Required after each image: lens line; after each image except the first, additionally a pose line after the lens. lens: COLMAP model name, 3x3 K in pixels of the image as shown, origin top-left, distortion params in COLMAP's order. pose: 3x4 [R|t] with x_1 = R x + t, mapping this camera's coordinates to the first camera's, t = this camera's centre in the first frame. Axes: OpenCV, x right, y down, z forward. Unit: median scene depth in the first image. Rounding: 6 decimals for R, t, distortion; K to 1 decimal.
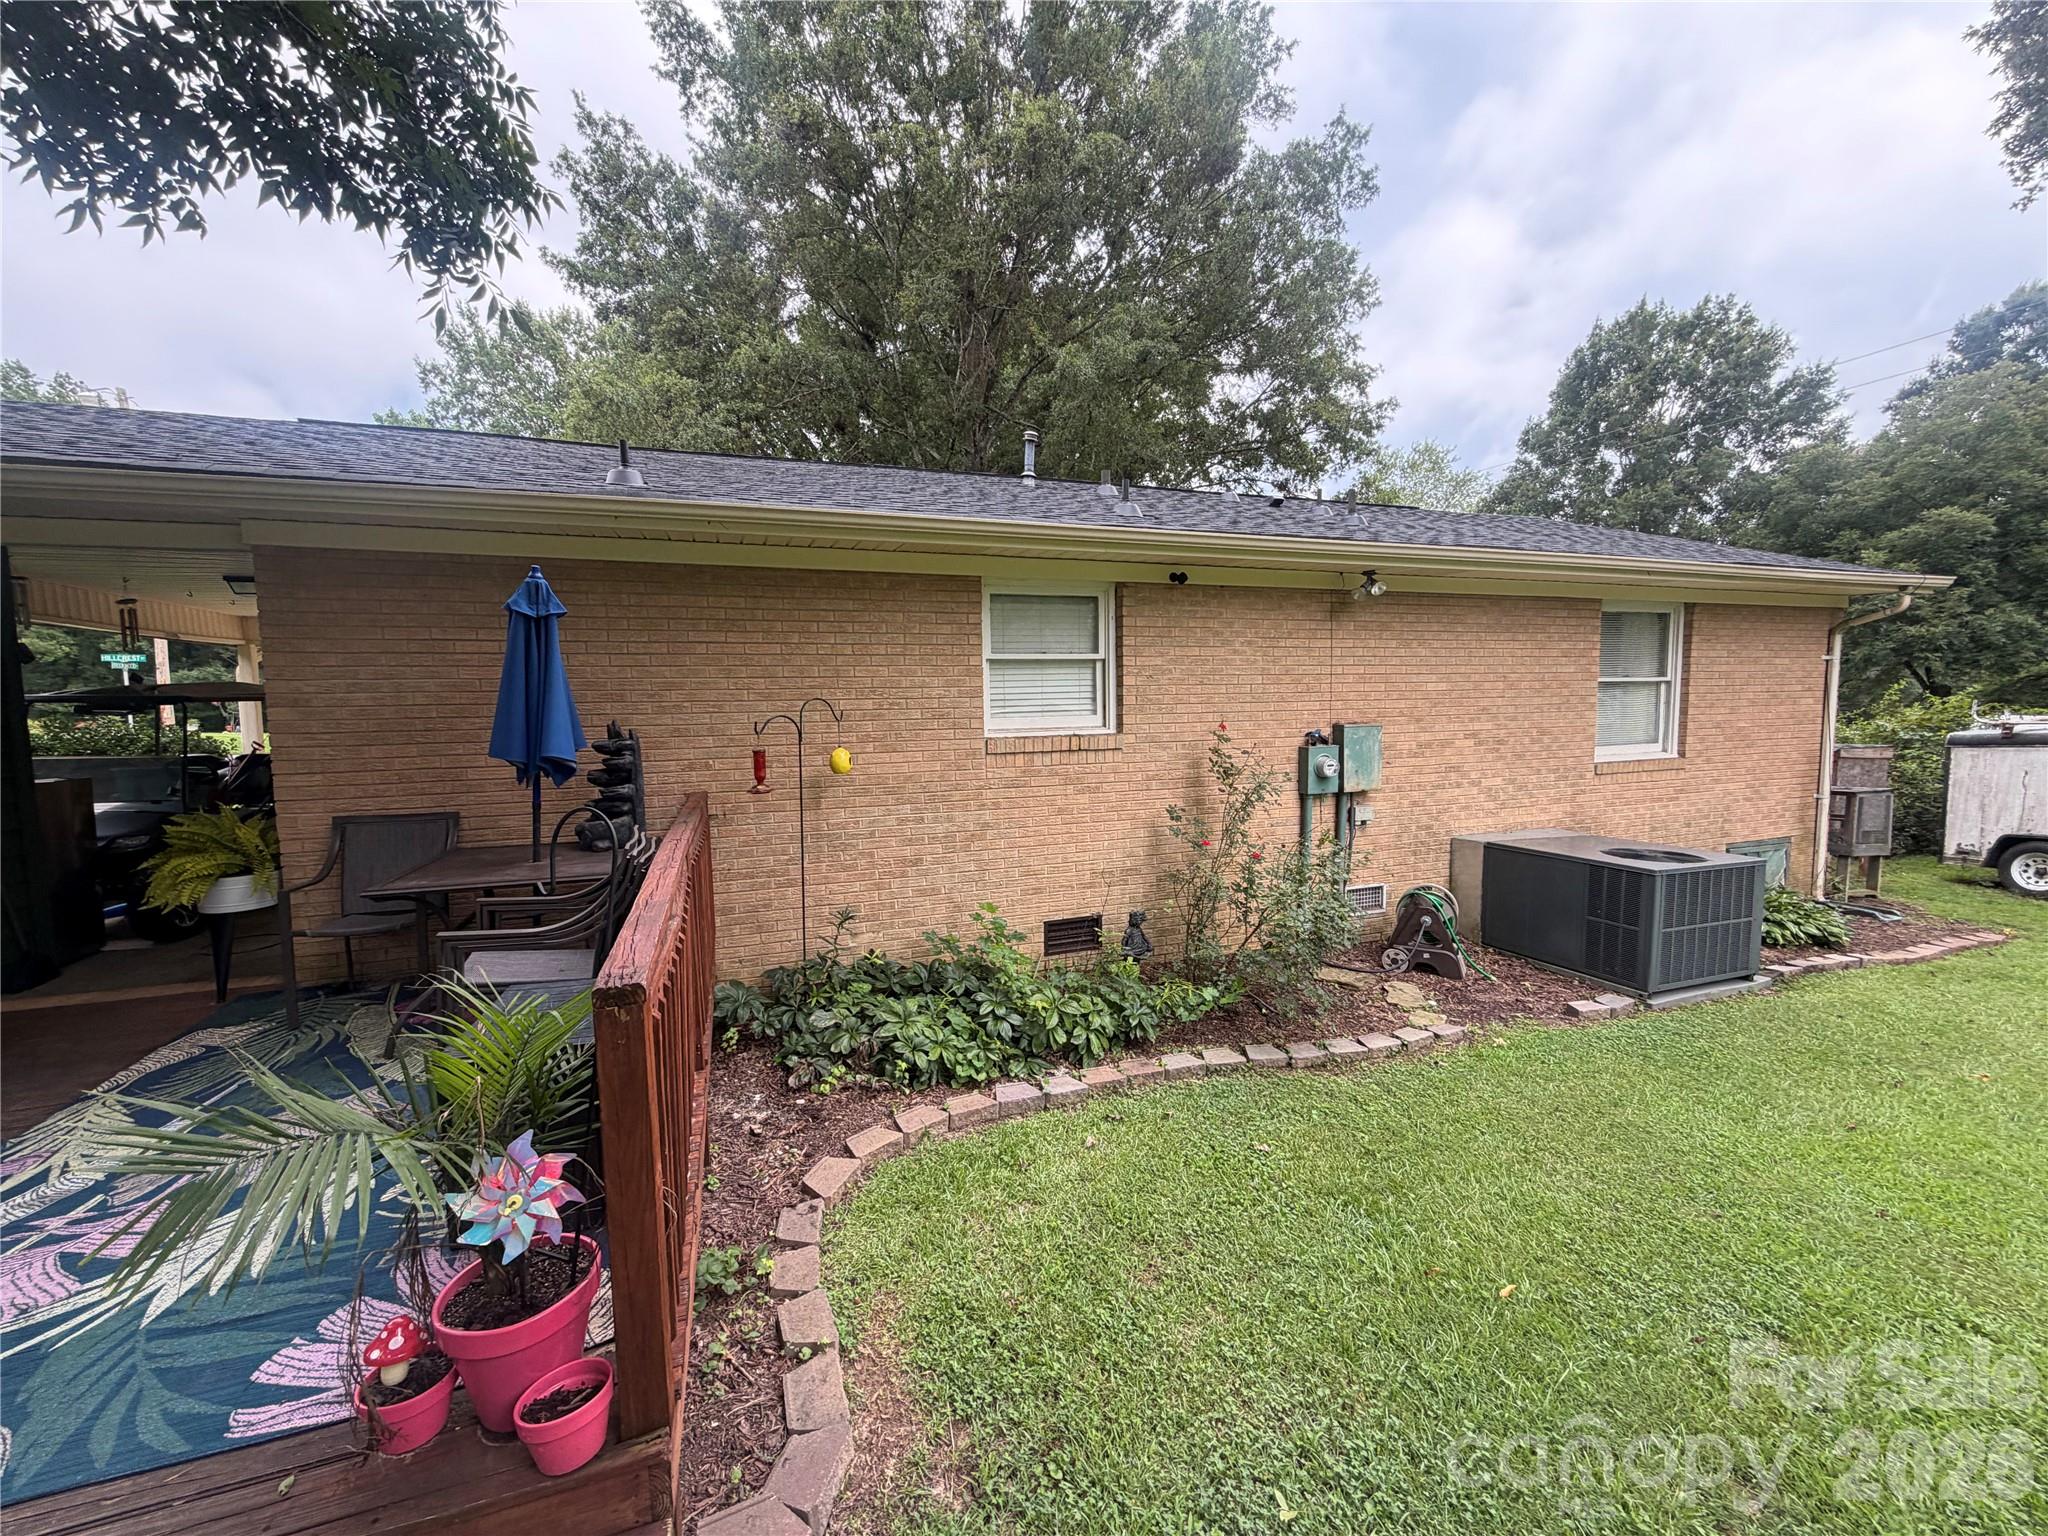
lens RADIAL K [[820.2, 0, 1024.0], [0, 820.2, 768.0], [0, 0, 1]] dist [-0.000481, -0.000033]
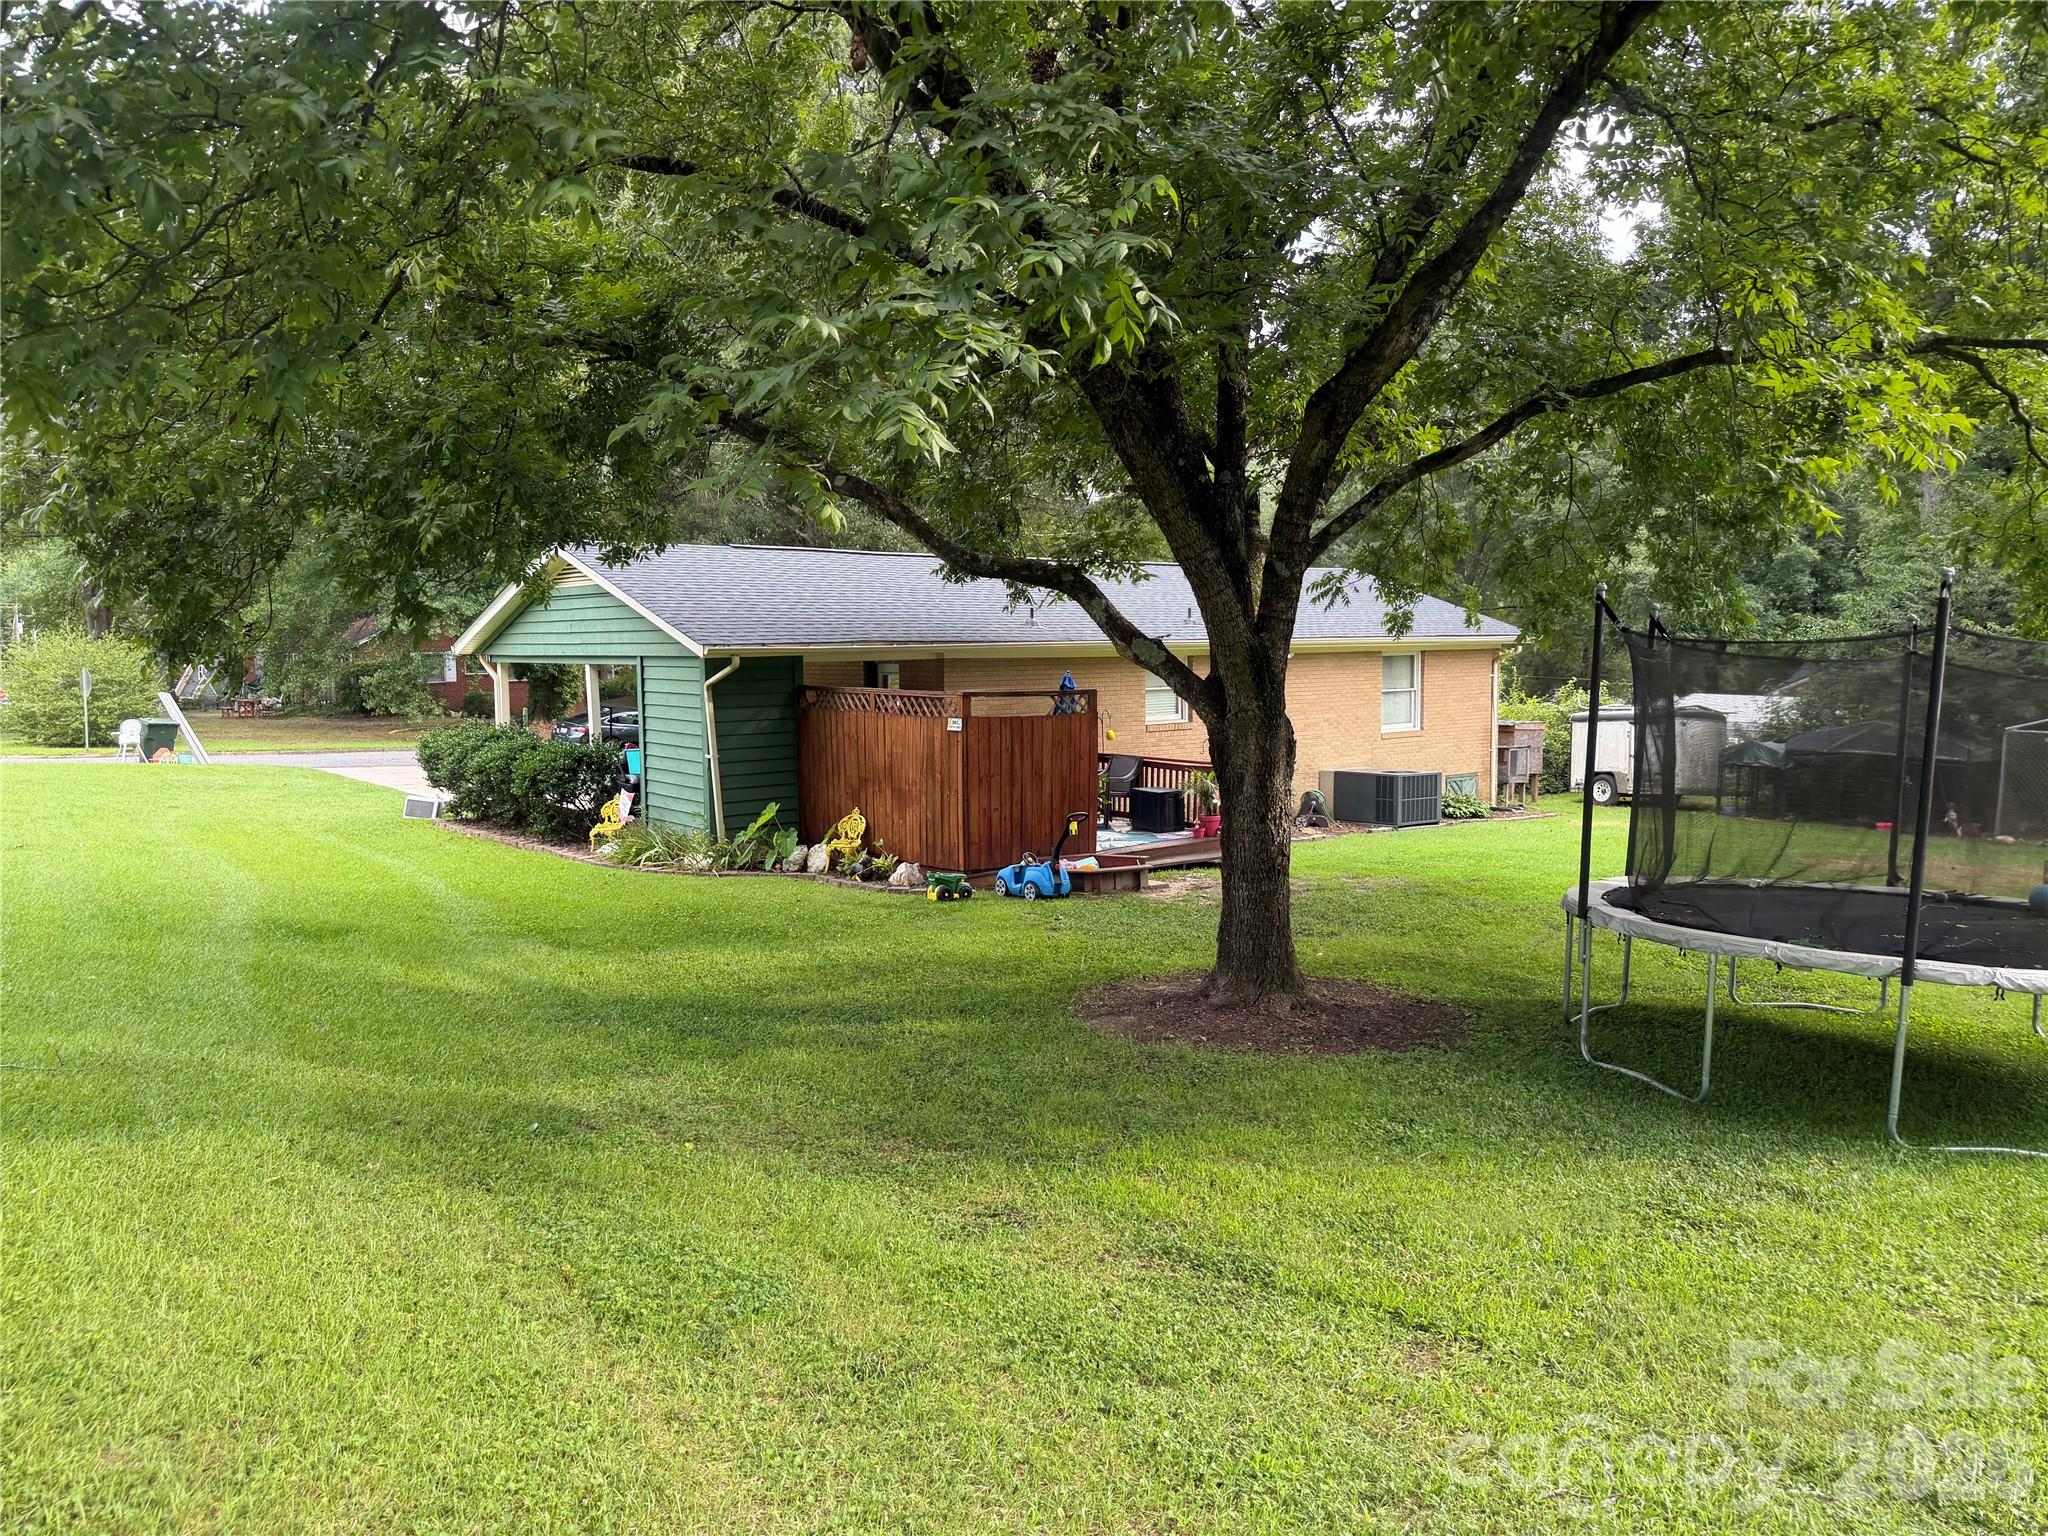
lens RADIAL K [[1414.3, 0, 1050.7], [0, 1414.3, 762.4], [0, 0, 1]] dist [0.090951, -0.000067]
pose [[0.941877, -0.022431, 0.335209, -1.968228], [0.025091, 0.999679, -0.003606, 0.092523], [-0.335021, 0.011807, 0.942137, -3.204941]]
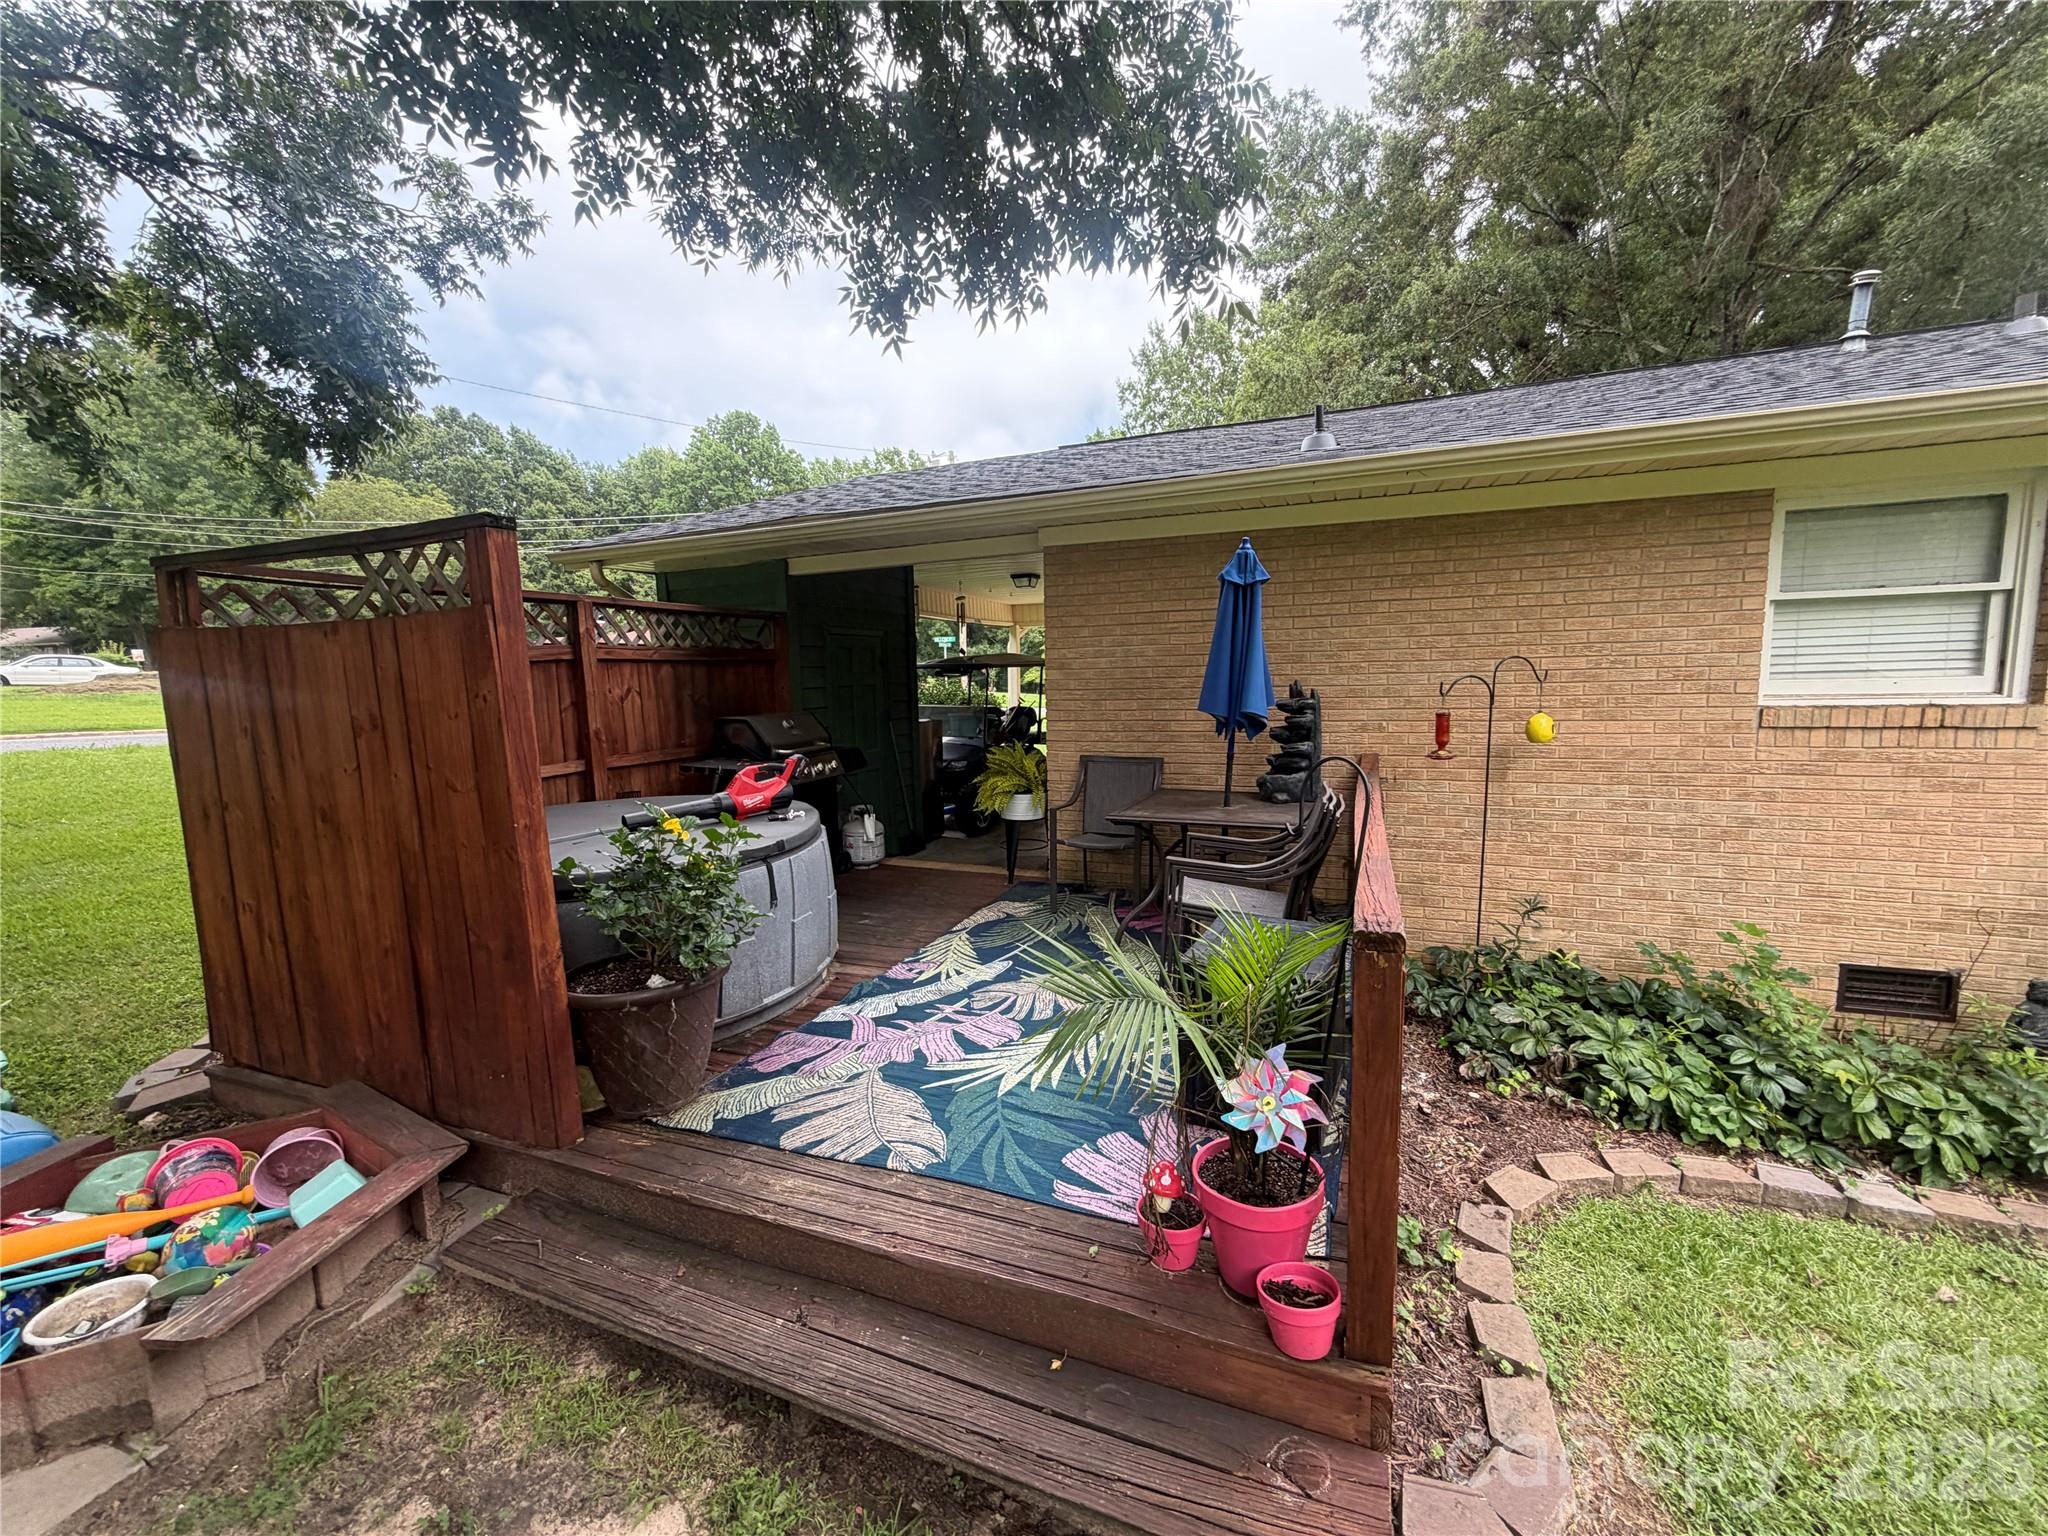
lens RADIAL K [[824.2, 0, 1024.0], [0, 824.2, 768.0], [0, 0, 1]] dist [-0.000114, -0.000033]
pose [[0.743927, 0.073462, -0.664211, -0.052044], [-0.045481, 0.997201, 0.059351, 0.007140], [0.666711, -0.013944, 0.745186, -0.019205]]
